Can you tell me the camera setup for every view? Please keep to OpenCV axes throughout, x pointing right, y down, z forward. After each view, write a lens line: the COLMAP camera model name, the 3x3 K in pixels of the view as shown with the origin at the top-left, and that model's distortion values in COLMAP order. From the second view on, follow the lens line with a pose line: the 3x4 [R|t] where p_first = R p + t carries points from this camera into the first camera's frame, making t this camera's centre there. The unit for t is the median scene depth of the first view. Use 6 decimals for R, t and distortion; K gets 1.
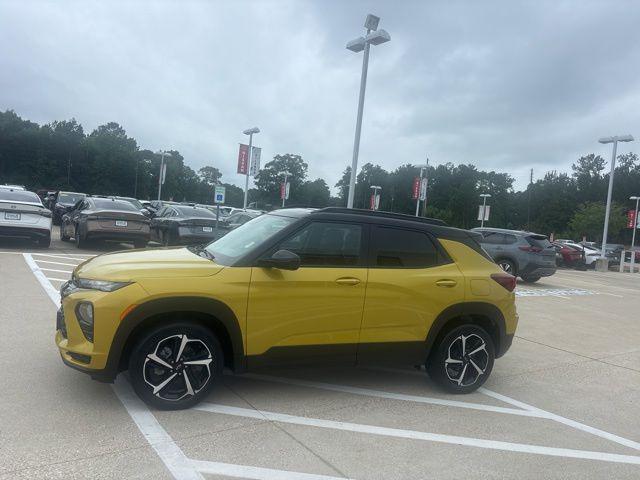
lens RADIAL K [[482.3, 0, 319.2], [0, 482.3, 234.2], [0, 0, 1]] dist [0.041843, -0.046289]
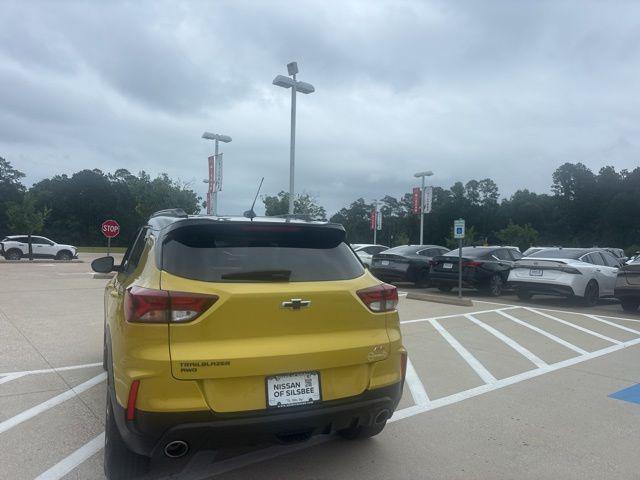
lens RADIAL K [[482.3, 0, 313.1], [0, 482.3, 242.0], [0, 0, 1]] dist [0.041843, -0.046289]
pose [[0.030684, -0.107655, -0.993715, 0.987675], [-0.049442, 0.992802, -0.109083, 0.088096], [0.998306, 0.052478, 0.025141, 1.254399]]
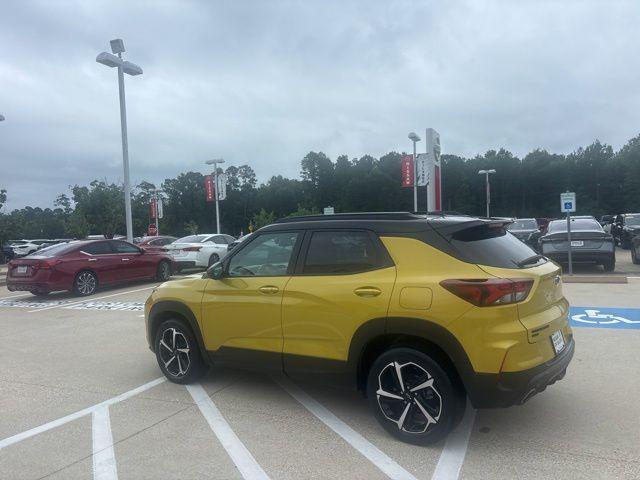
lens RADIAL K [[482.3, 0, 316.9], [0, 482.3, 241.3], [0, 0, 1]] dist [0.041843, -0.046289]
pose [[0.500112, -0.098919, -0.860292, 0.906856], [0.064581, 0.994948, -0.076860, 0.073787], [0.863549, -0.017120, 0.503974, 0.526459]]
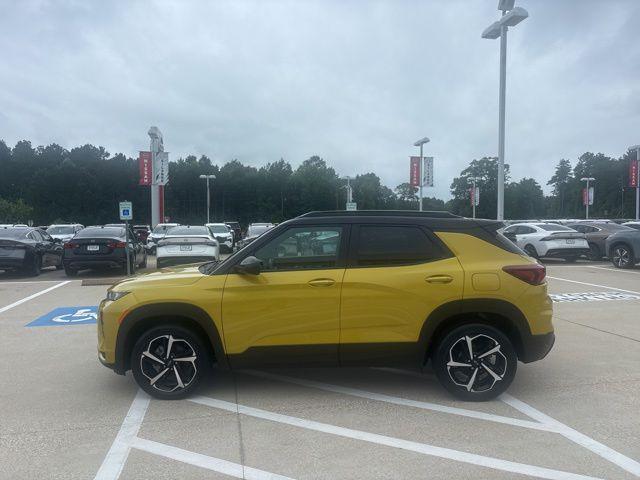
lens RADIAL K [[482.3, 0, 316.7], [0, 482.3, 243.2], [0, 0, 1]] dist [0.041843, -0.046289]
pose [[0.906932, -0.090154, -0.411519, 0.434175], [0.085144, 0.995901, -0.030532, 0.041166], [0.412584, -0.007348, 0.910890, 0.064535]]
